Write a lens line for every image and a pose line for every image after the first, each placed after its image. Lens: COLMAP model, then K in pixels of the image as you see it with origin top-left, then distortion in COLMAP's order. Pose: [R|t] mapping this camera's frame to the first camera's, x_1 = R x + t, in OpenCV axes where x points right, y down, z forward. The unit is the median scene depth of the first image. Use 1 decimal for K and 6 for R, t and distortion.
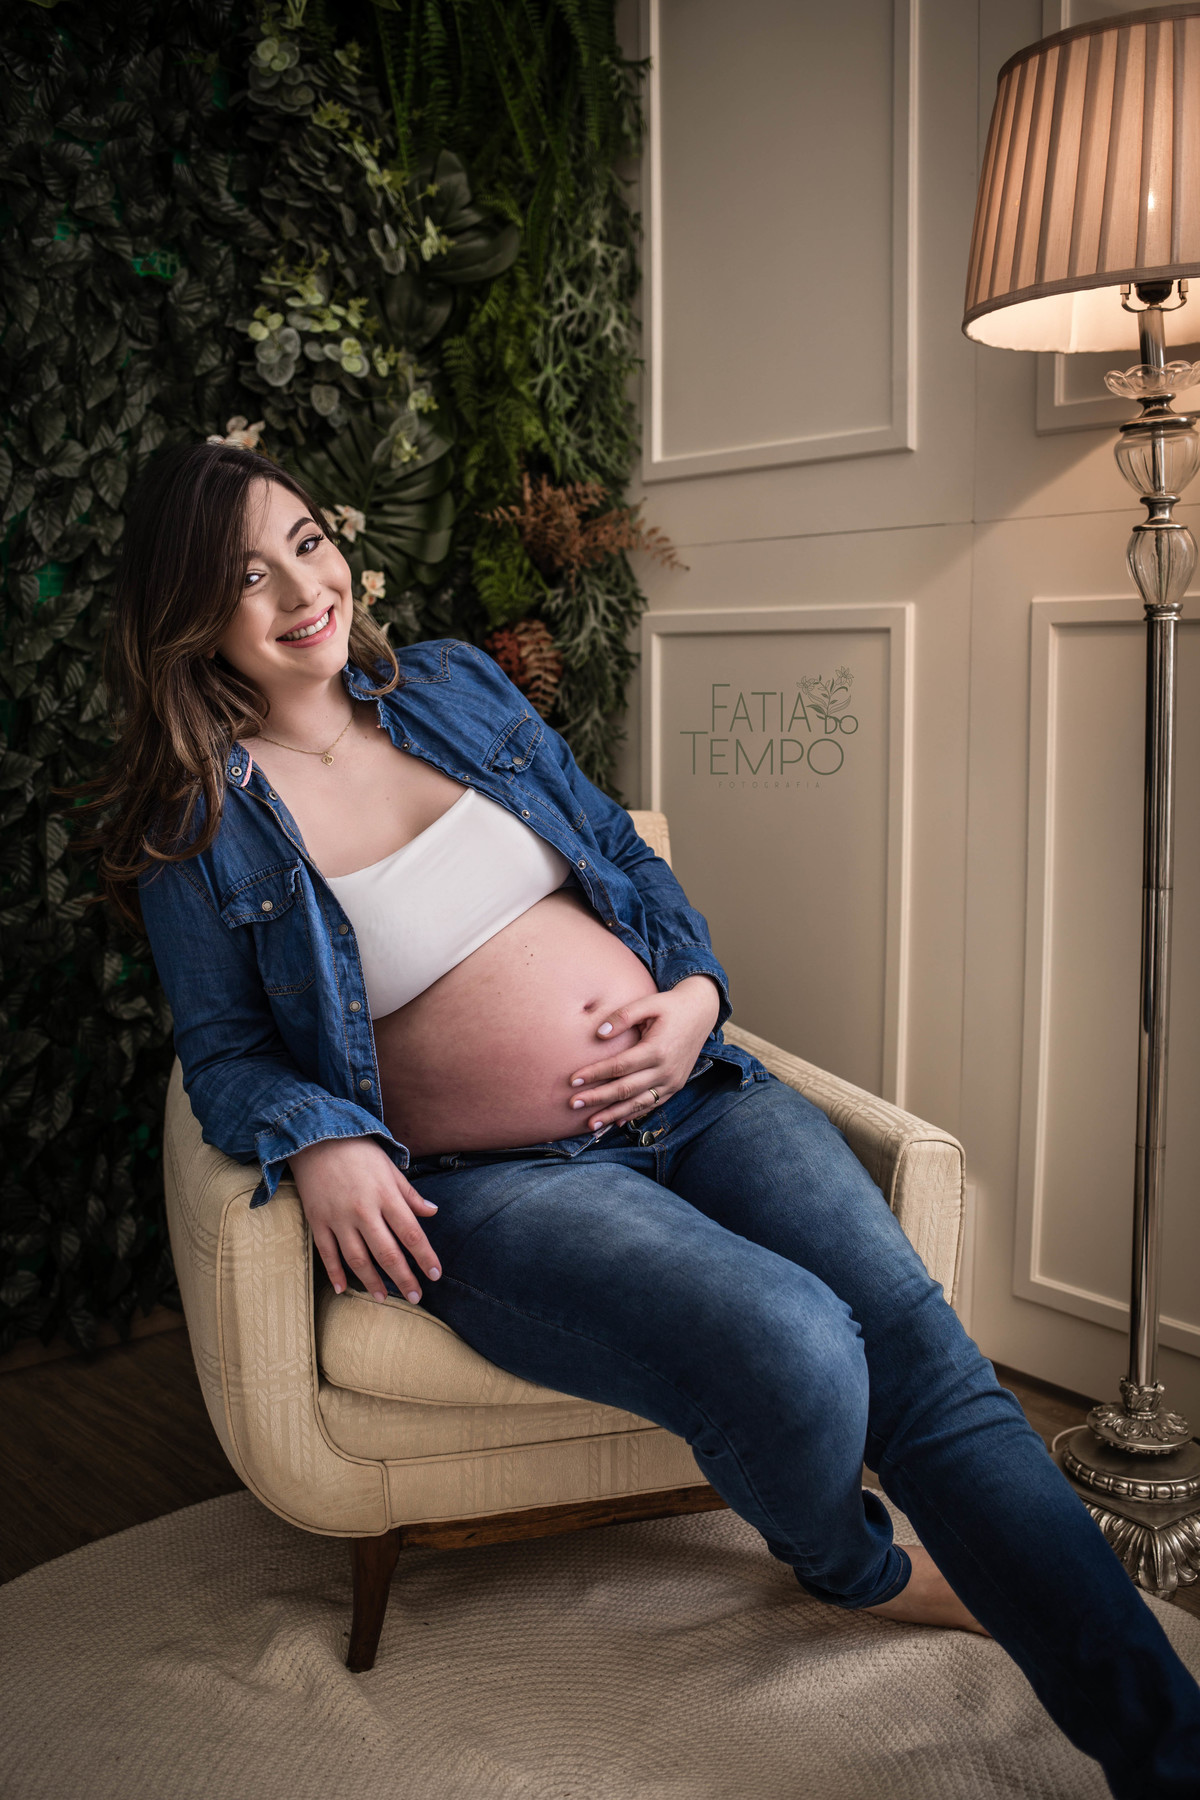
lens RADIAL K [[1784.5, 0, 688.2], [0, 1784.5, 931.0], [0, 0, 1]] dist [-0.071567, 0.059400]
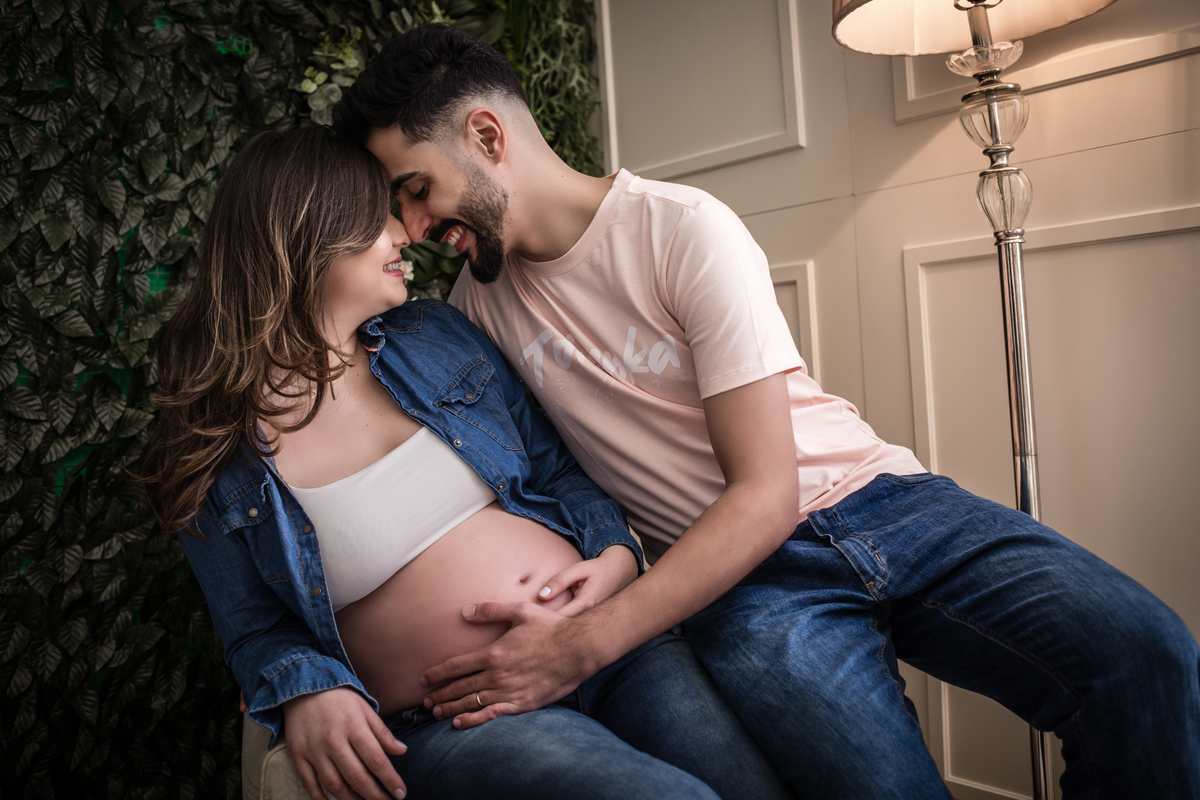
lens RADIAL K [[1215.4, 0, 662.2], [0, 1215.4, 404.2], [0, 0, 1]] dist [-0.082525, 0.070360]
pose [[0.998075, -0.062007, -0.001228, 0.009870], [0.061454, 0.991459, -0.115031, 0.020495], [0.008350, 0.114734, 0.993361, 0.118557]]
